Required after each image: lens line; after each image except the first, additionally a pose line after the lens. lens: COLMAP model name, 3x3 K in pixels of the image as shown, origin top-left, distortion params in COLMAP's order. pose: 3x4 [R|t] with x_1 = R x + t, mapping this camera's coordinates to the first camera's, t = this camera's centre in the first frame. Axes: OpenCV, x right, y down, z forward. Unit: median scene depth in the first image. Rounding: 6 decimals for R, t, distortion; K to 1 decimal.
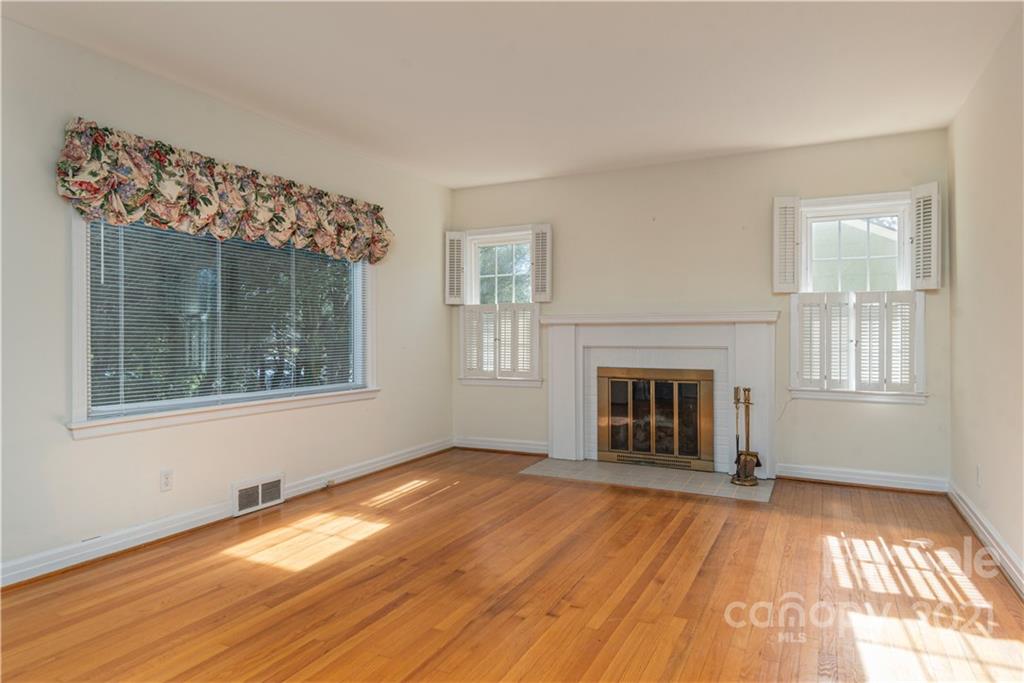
lens RADIAL K [[631.7, 0, 509.0], [0, 631.7, 339.9], [0, 0, 1]] dist [0.006565, 0.000816]
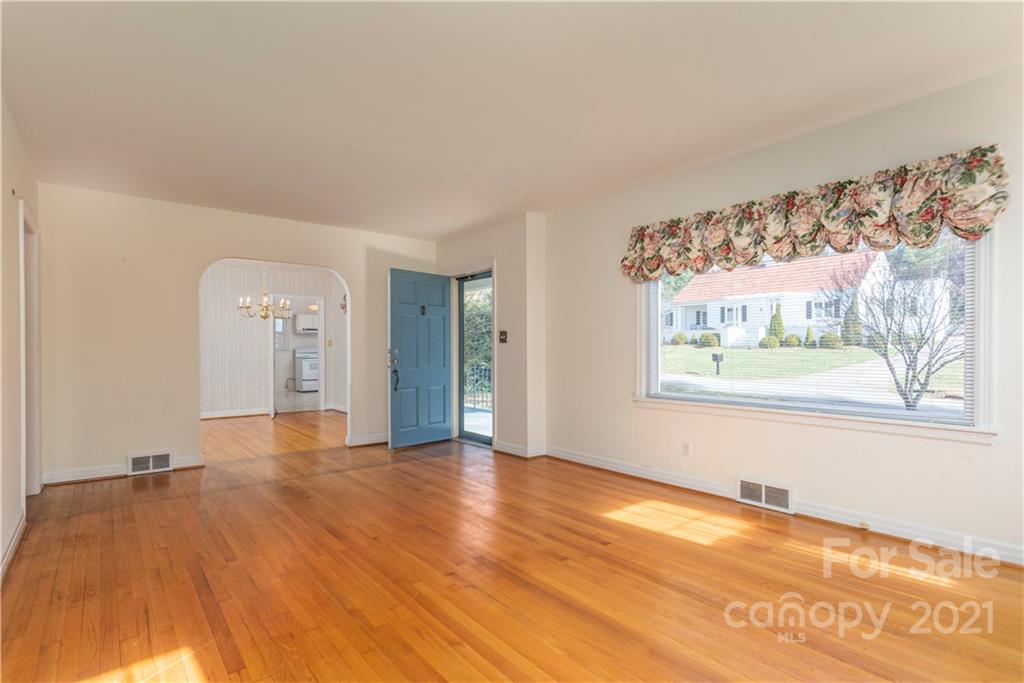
lens RADIAL K [[511.4, 0, 508.4], [0, 511.4, 346.8], [0, 0, 1]] dist [0.002993, 0.000587]
pose [[-0.426597, -0.002394, -0.904438, 0.526585], [-0.001561, 0.999997, -0.001911, -0.006357], [0.904440, 0.000597, -0.426600, 0.866742]]
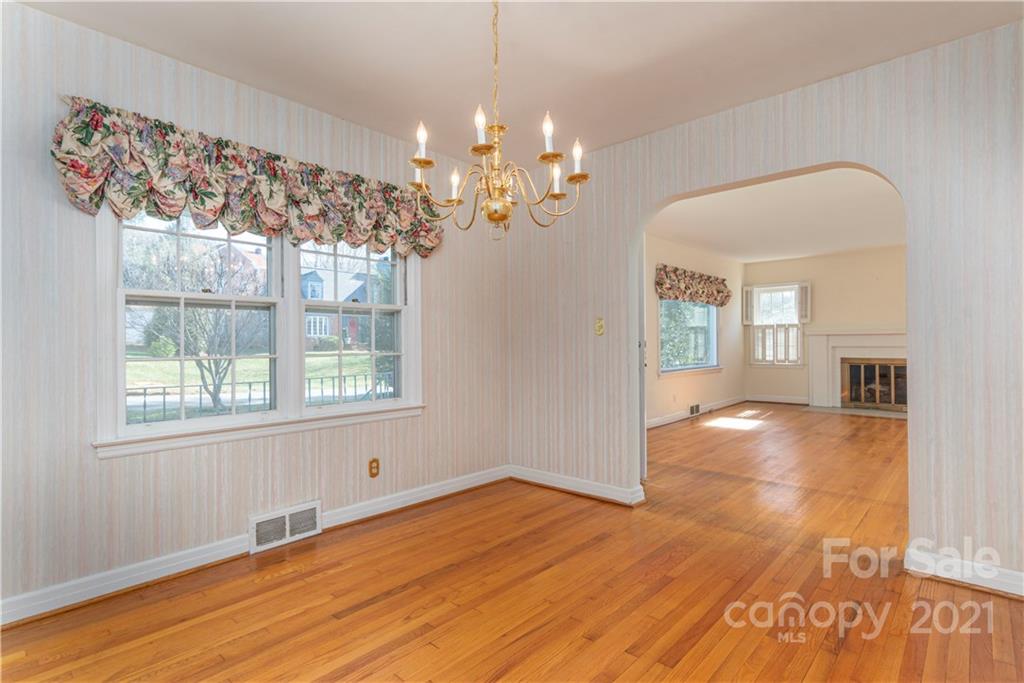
lens RADIAL K [[511.4, 0, 511.2], [0, 511.4, 340.6], [0, 0, 1]] dist [0.002993, 0.000587]
pose [[0.961977, -0.005533, -0.273076, -0.468486], [0.003533, 0.999963, -0.007813, 0.000525], [0.273109, 0.006551, 0.961961, -0.888288]]
